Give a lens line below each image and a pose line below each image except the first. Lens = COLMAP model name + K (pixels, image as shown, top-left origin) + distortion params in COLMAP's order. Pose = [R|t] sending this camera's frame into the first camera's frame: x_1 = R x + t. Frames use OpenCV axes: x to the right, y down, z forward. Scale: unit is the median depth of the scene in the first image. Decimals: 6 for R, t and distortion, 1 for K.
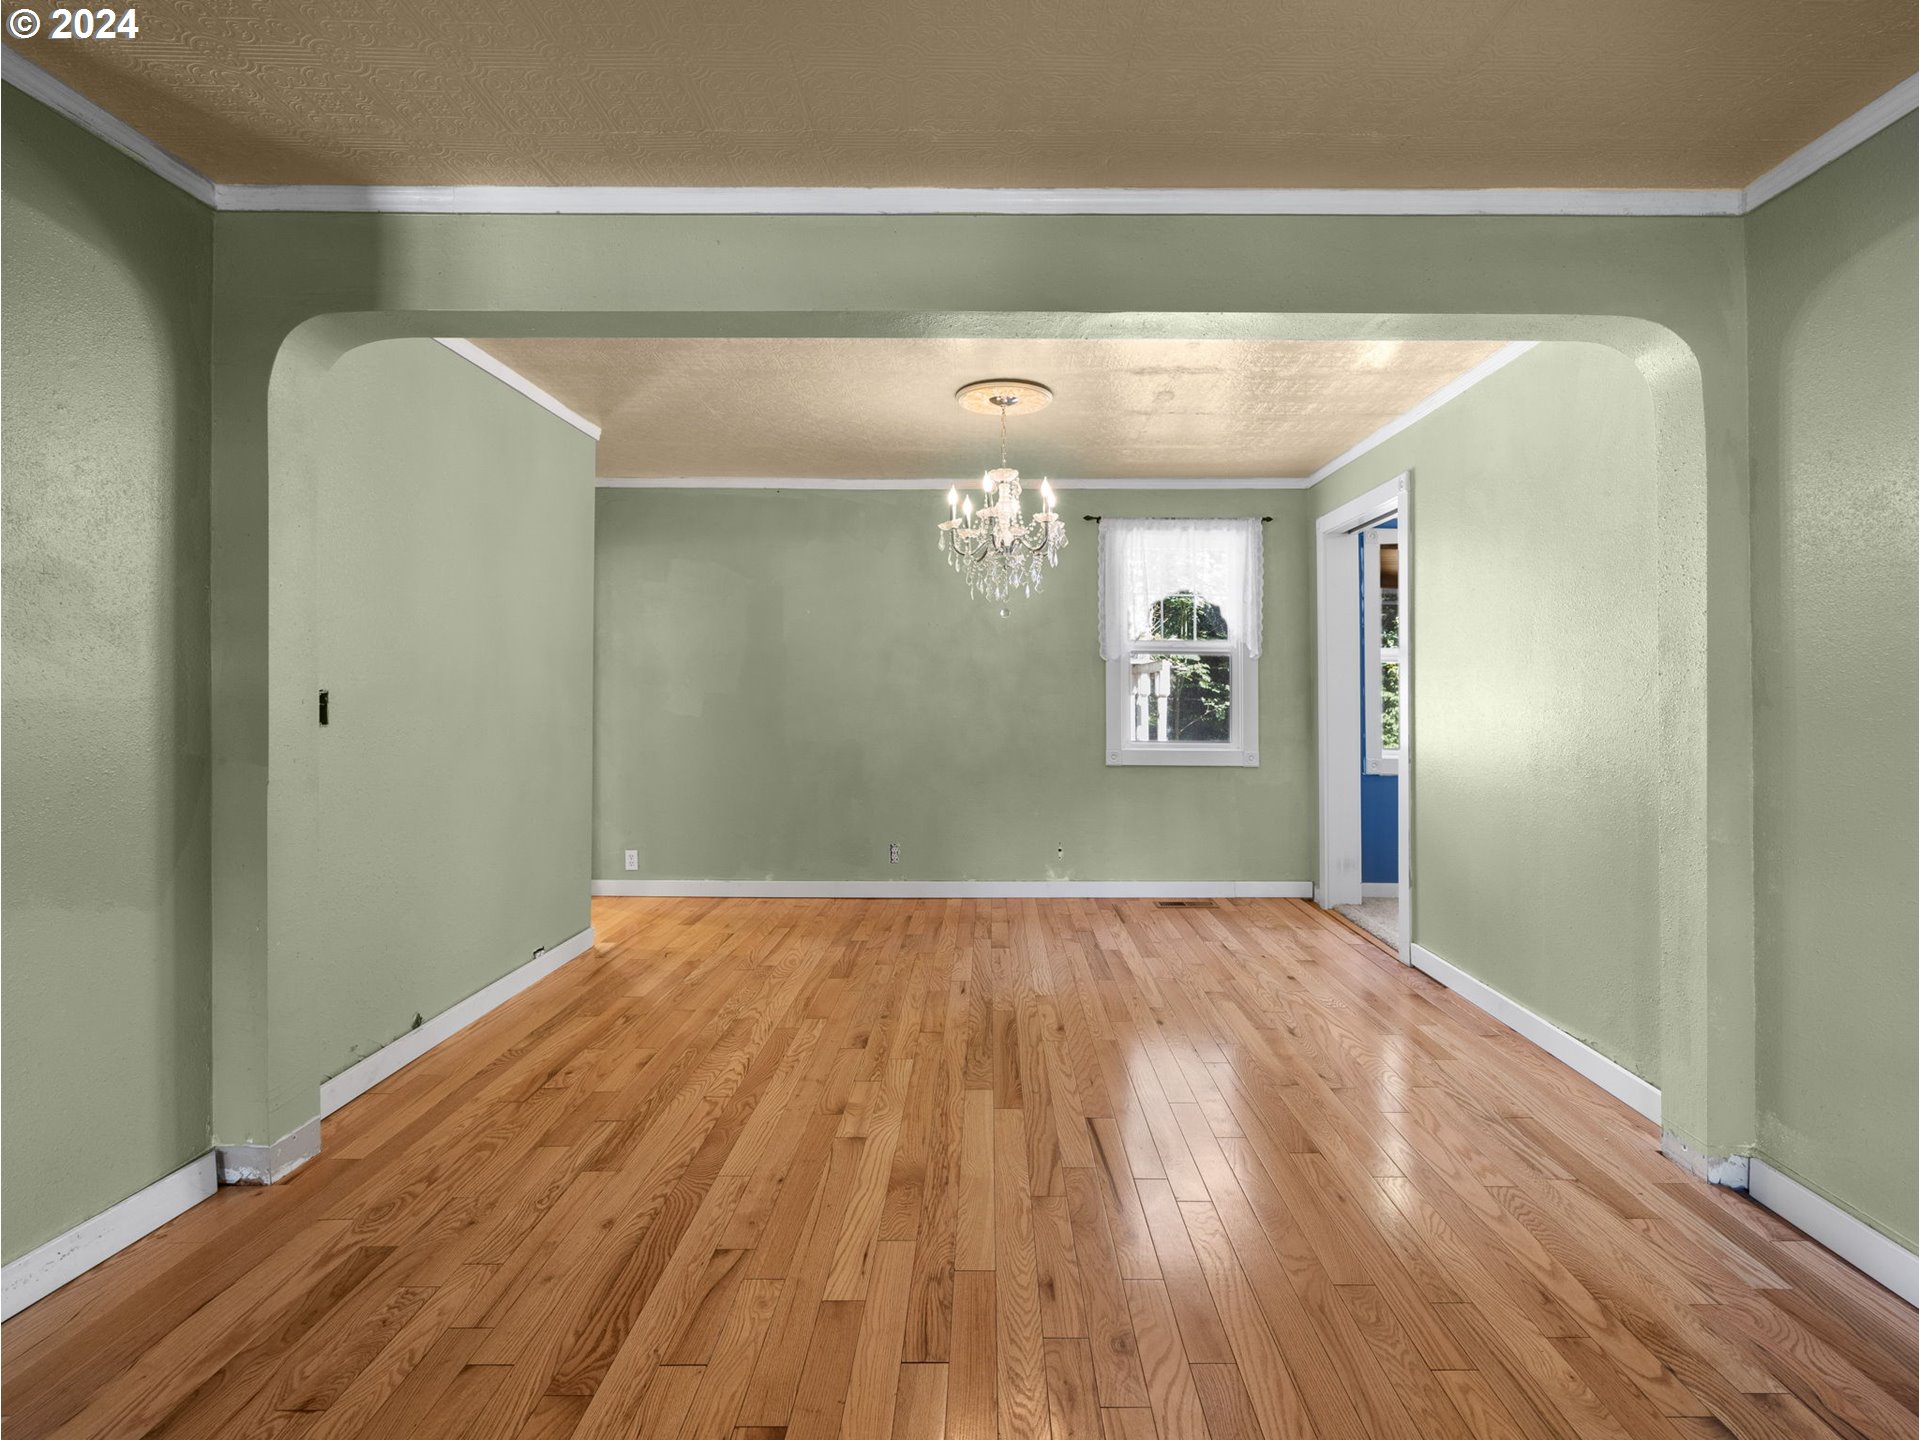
lens RADIAL K [[886.3, 0, 969.8], [0, 886.3, 726.5], [0, 0, 1]] dist [-0.000812, 0.000715]
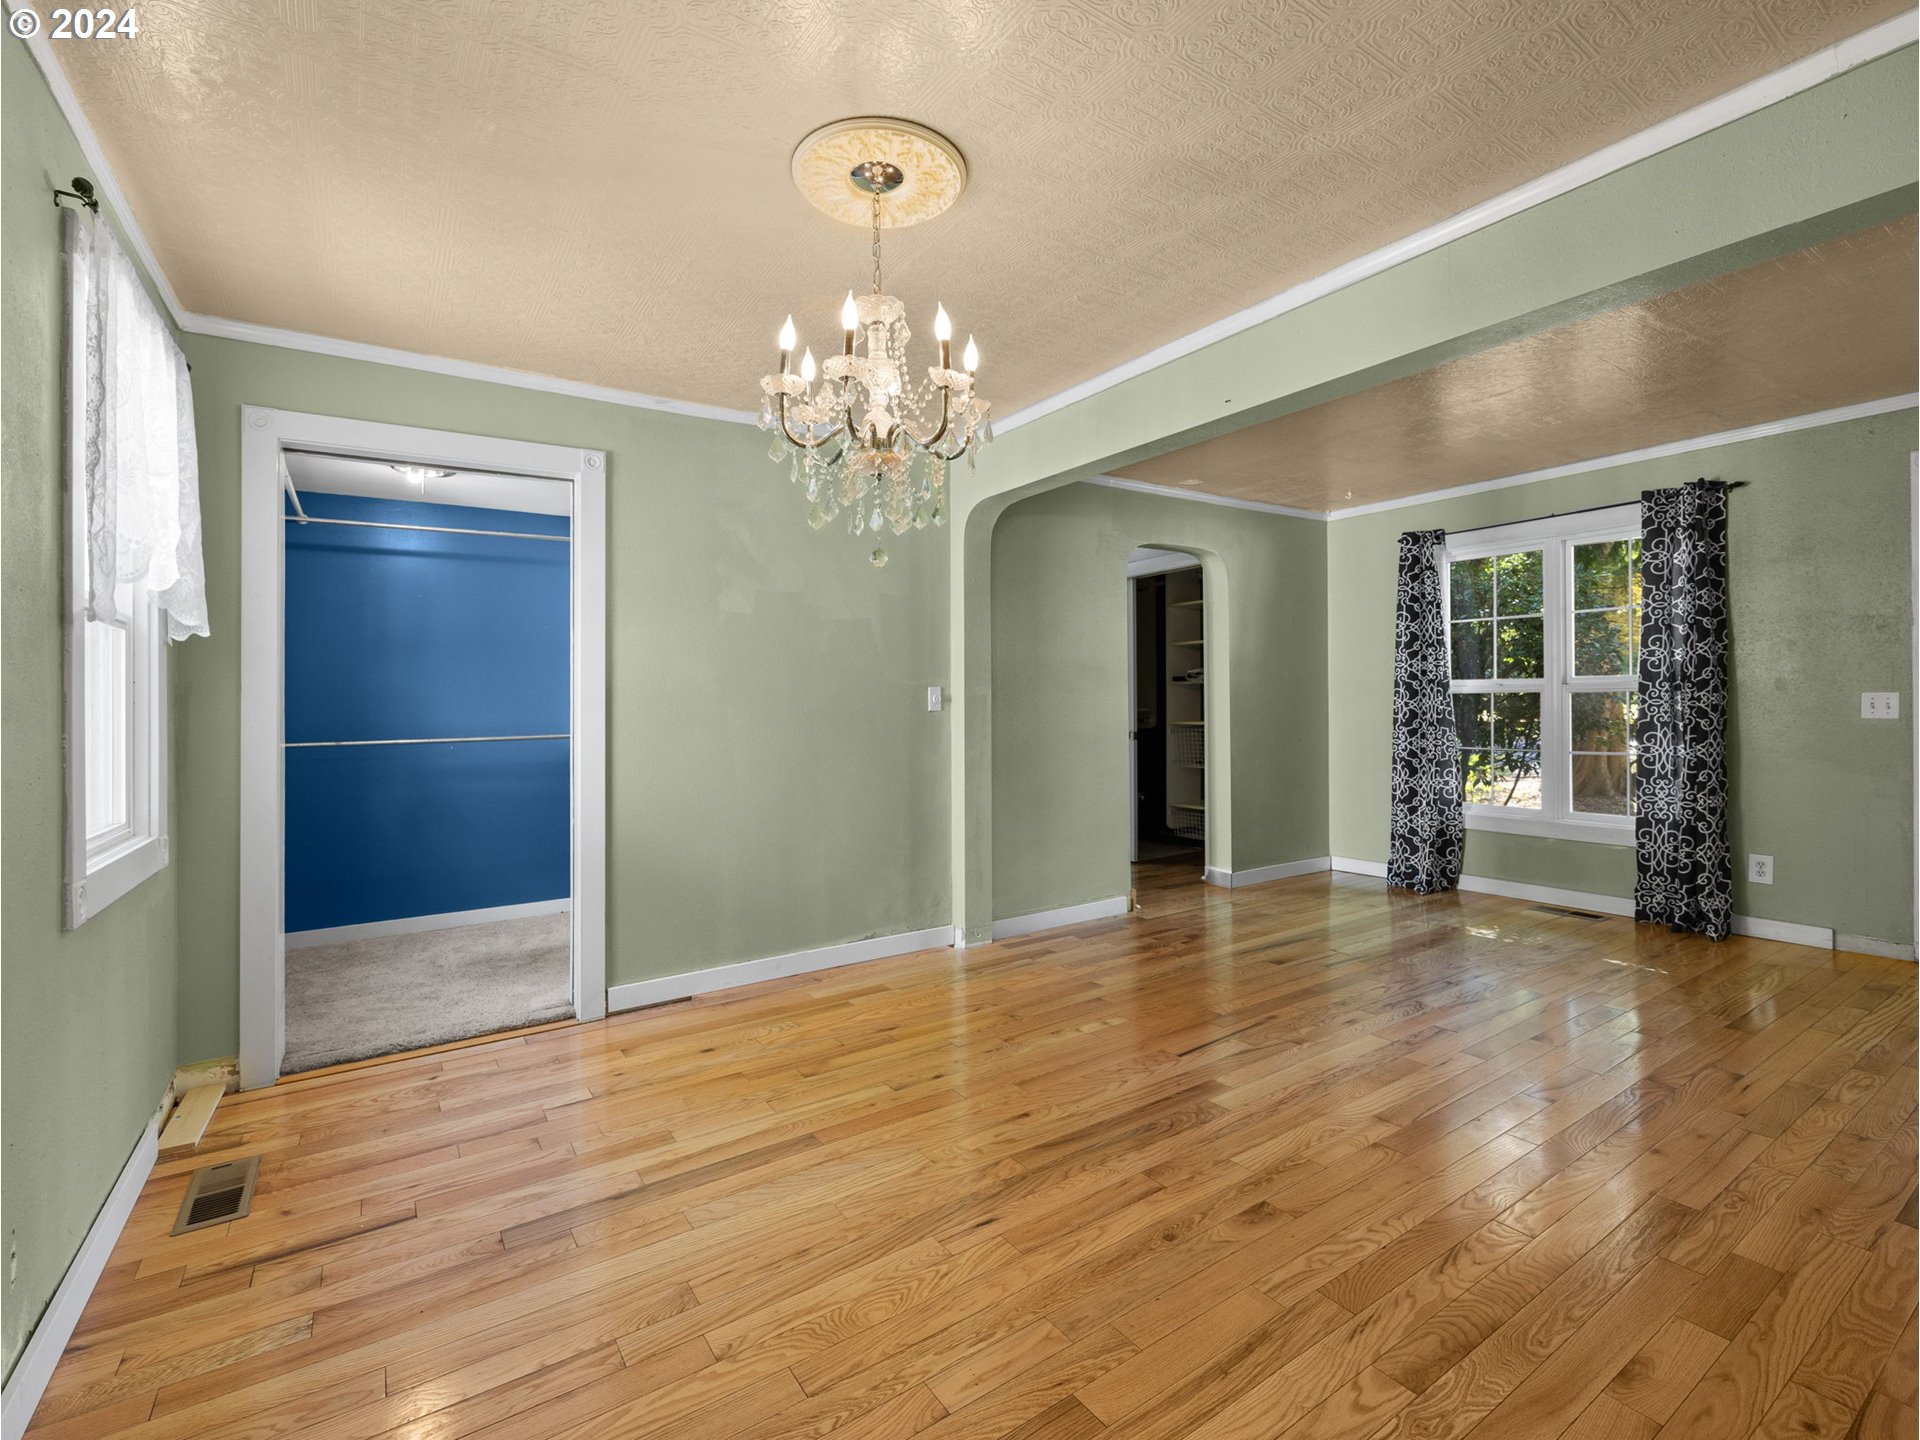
lens RADIAL K [[864.9, 0, 961.2], [0, 864.9, 698.6], [0, 0, 1]] dist [-0.000346, -0.008743]
pose [[-0.566002, 0.013213, 0.824298, -0.731795], [0.049968, 0.998583, 0.018303, -0.076621], [-0.822888, 0.051548, -0.565860, 2.076825]]
